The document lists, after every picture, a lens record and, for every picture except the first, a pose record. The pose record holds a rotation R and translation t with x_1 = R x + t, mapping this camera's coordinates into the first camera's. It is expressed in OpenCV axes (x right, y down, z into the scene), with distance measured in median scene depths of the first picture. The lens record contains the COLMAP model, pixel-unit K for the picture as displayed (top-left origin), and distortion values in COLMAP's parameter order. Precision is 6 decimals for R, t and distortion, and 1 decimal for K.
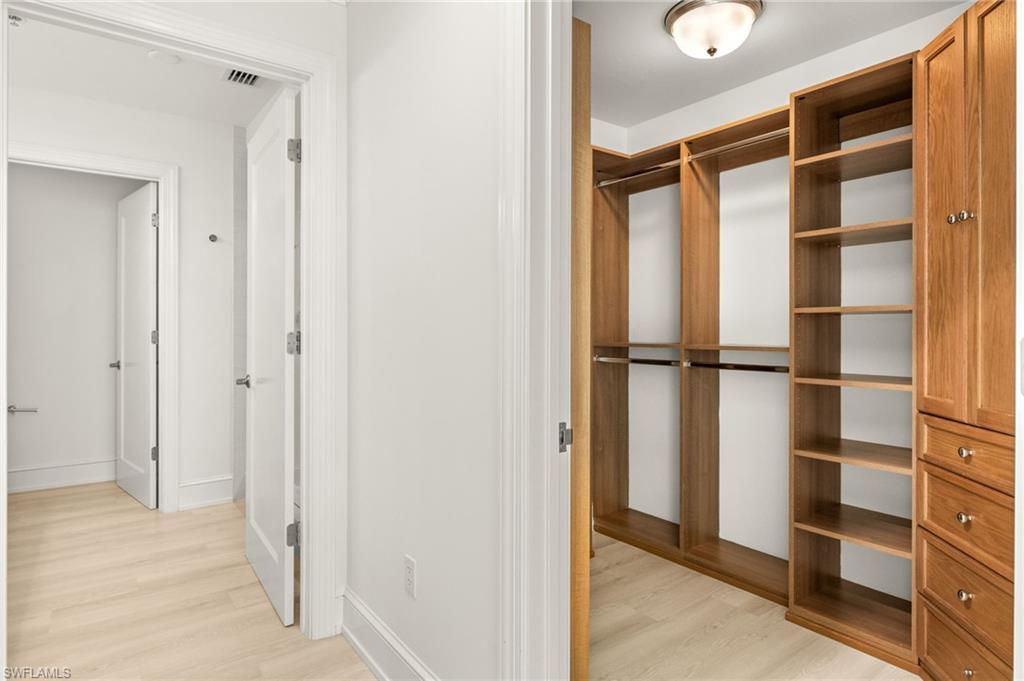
lens RADIAL K [[561.2, 0, 499.4], [0, 561.2, 330.2], [0, 0, 1]] dist [-0.002561, -0.001157]
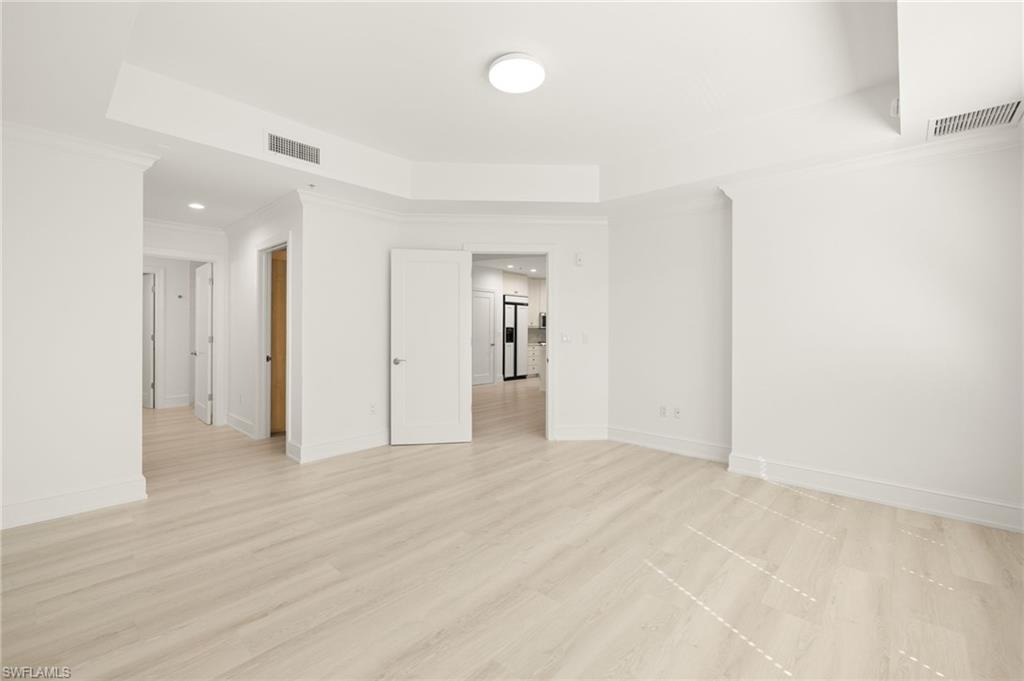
lens RADIAL K [[421.0, 0, 490.2], [0, 421.0, 334.6], [0, 0, 1]] dist [-0.000370, -0.000038]
pose [[0.982922, 0.003706, 0.183986, 0.750275], [-0.004048, 0.999991, 0.001487, -0.015558], [-0.183979, -0.002206, 0.982928, -1.643385]]
